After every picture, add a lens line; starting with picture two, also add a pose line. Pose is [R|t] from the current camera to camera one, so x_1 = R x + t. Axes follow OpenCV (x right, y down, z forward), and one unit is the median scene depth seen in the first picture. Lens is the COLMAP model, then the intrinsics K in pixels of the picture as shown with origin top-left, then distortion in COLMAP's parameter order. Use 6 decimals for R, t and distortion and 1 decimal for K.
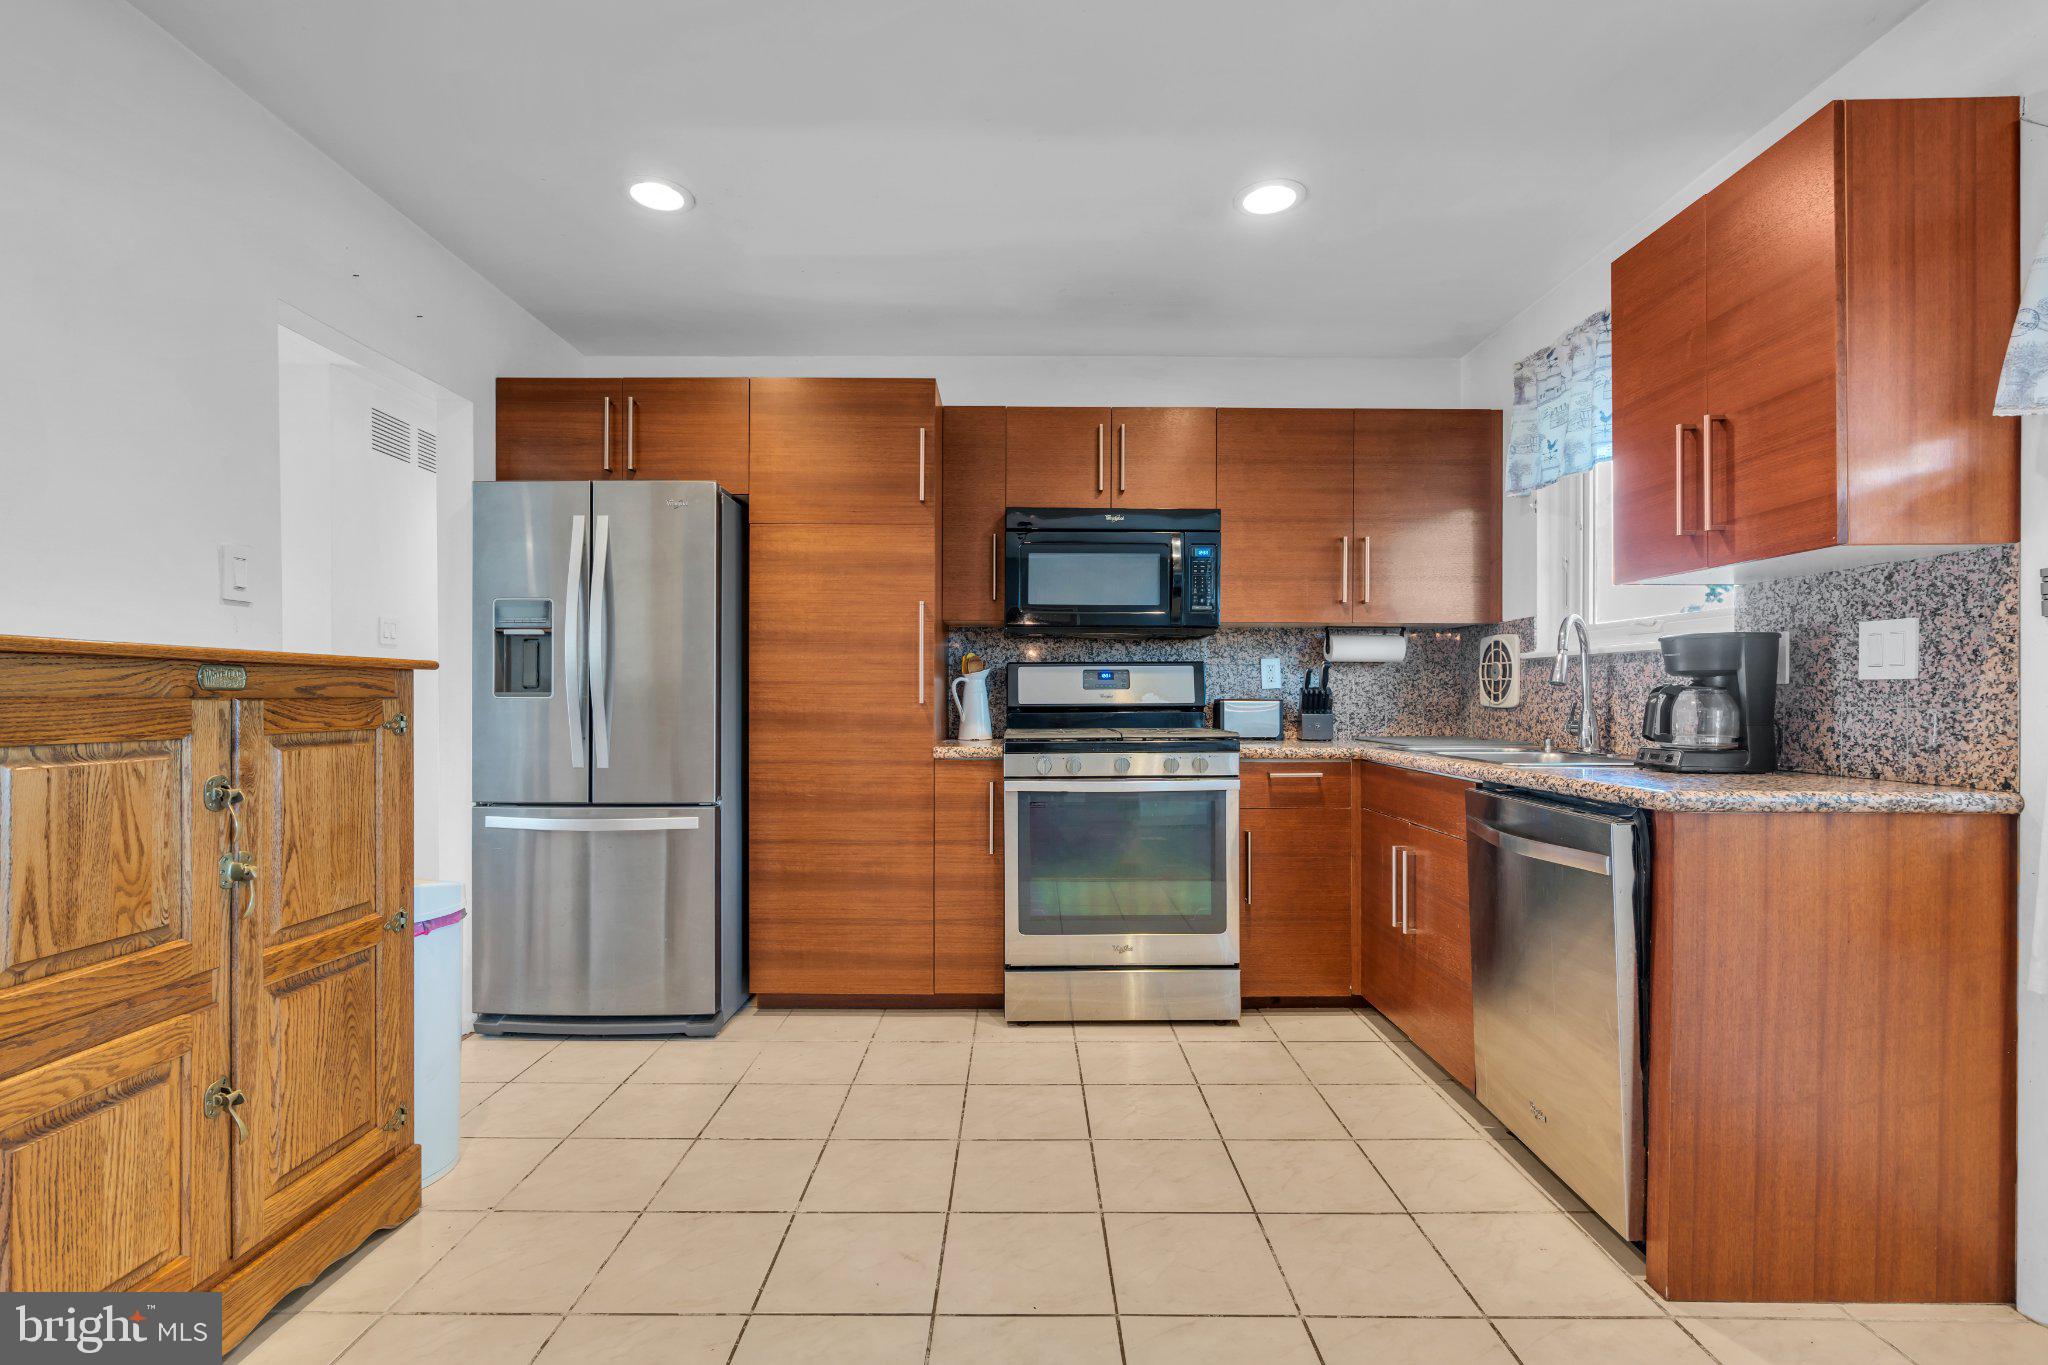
lens RADIAL K [[927.2, 0, 1020.1], [0, 927.2, 701.0], [0, 0, 1]] dist [-0.005113, 0.001894]
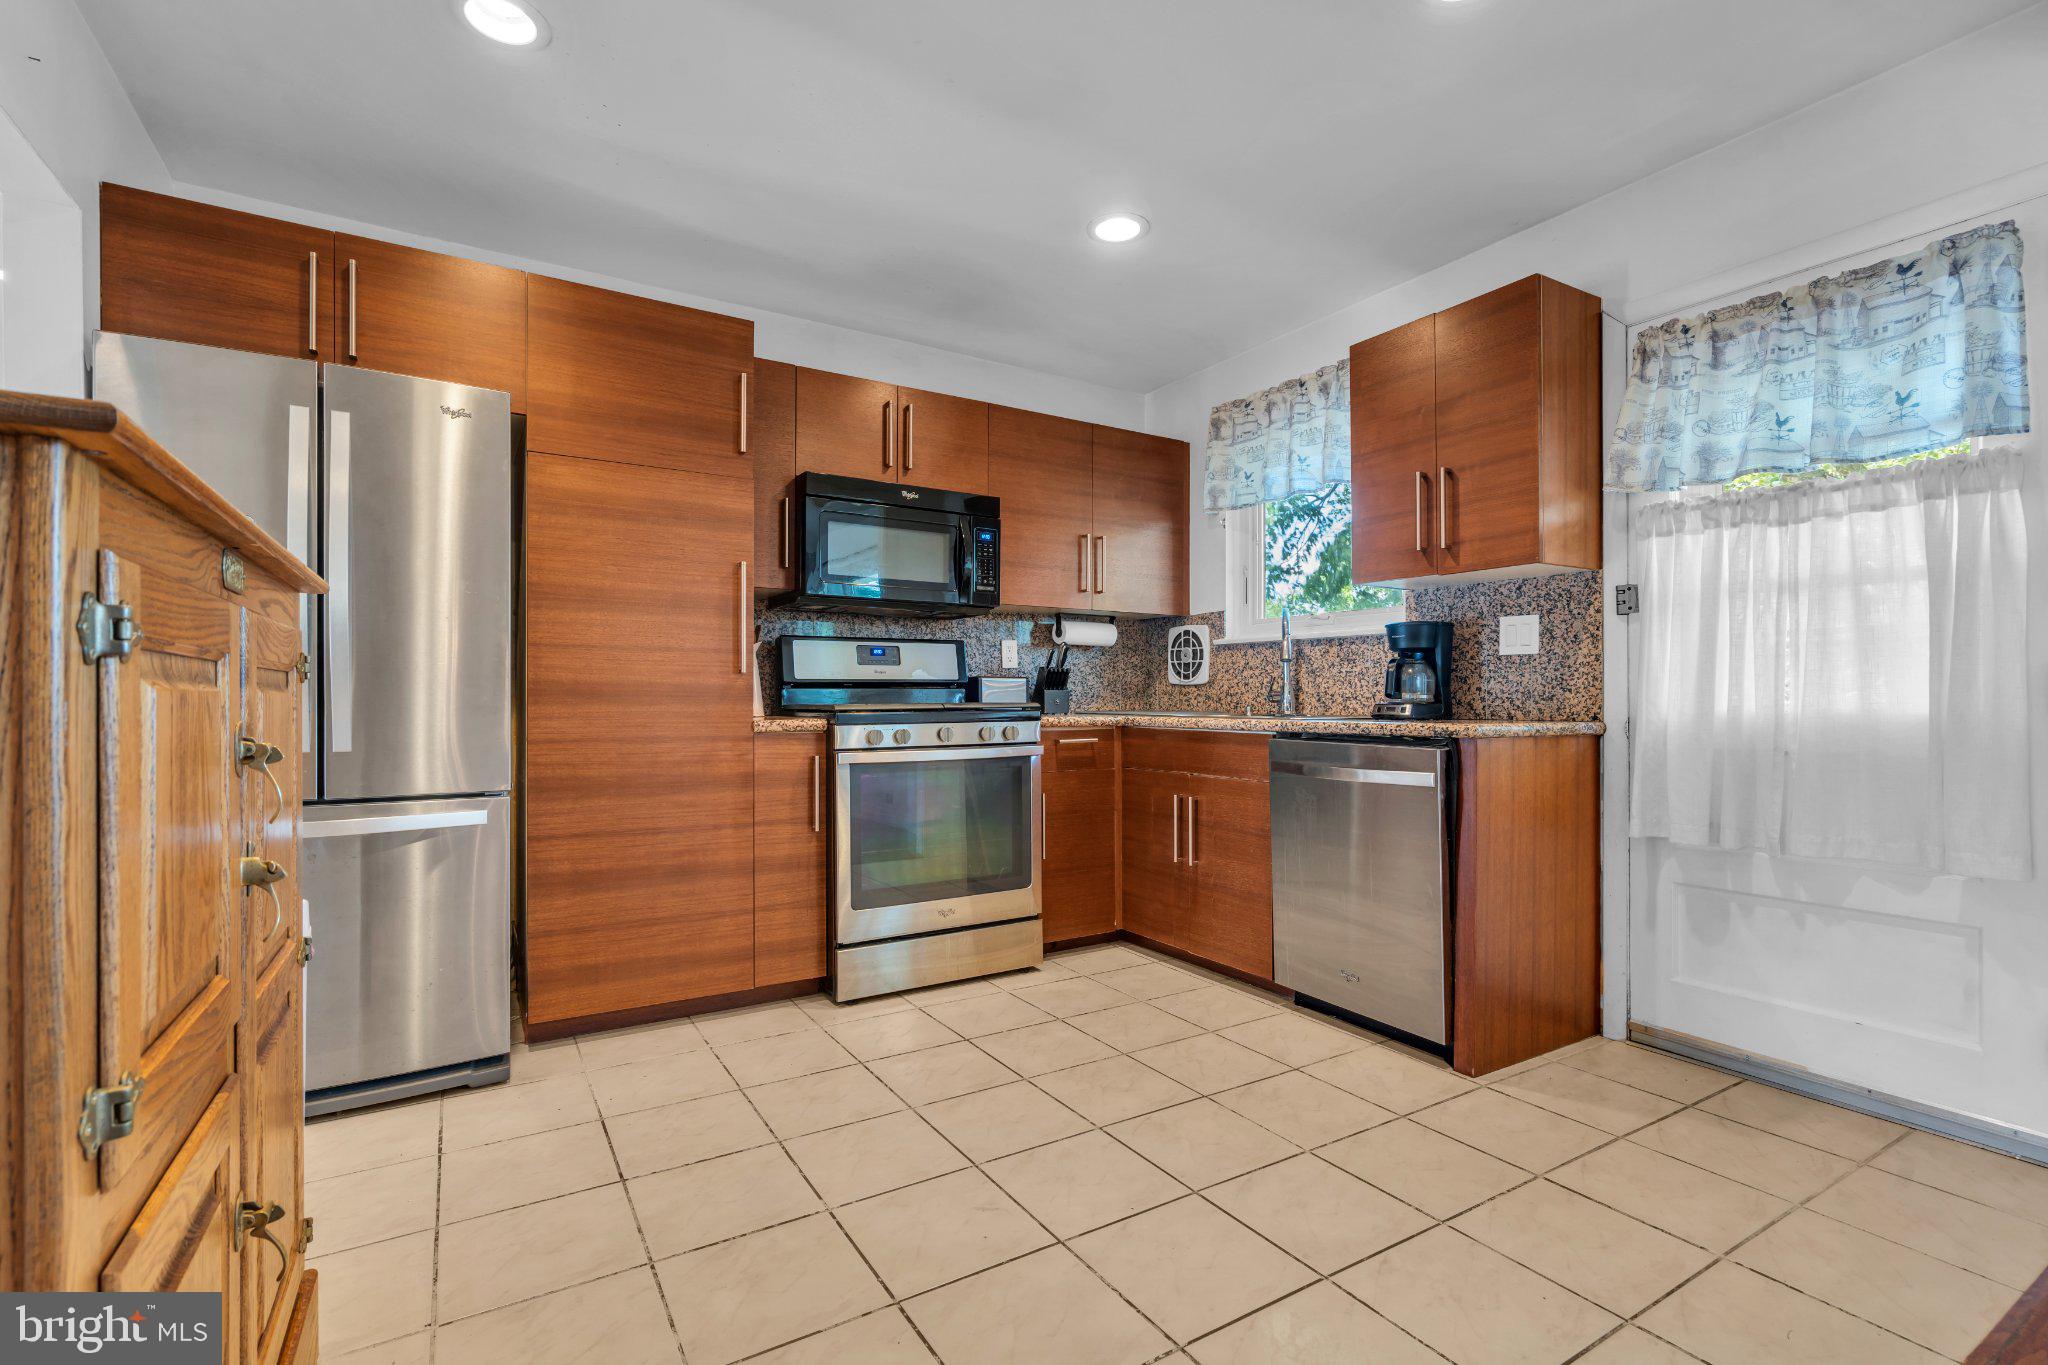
lens RADIAL K [[927.2, 0, 1023.4], [0, 927.2, 701.5], [0, 0, 1]] dist [-0.005113, 0.001894]
pose [[0.851024, -0.003184, 0.525118, -0.353444], [0.003410, 0.999994, 0.000538, 0.031642], [-0.525116, 0.001333, 0.851029, 0.075363]]
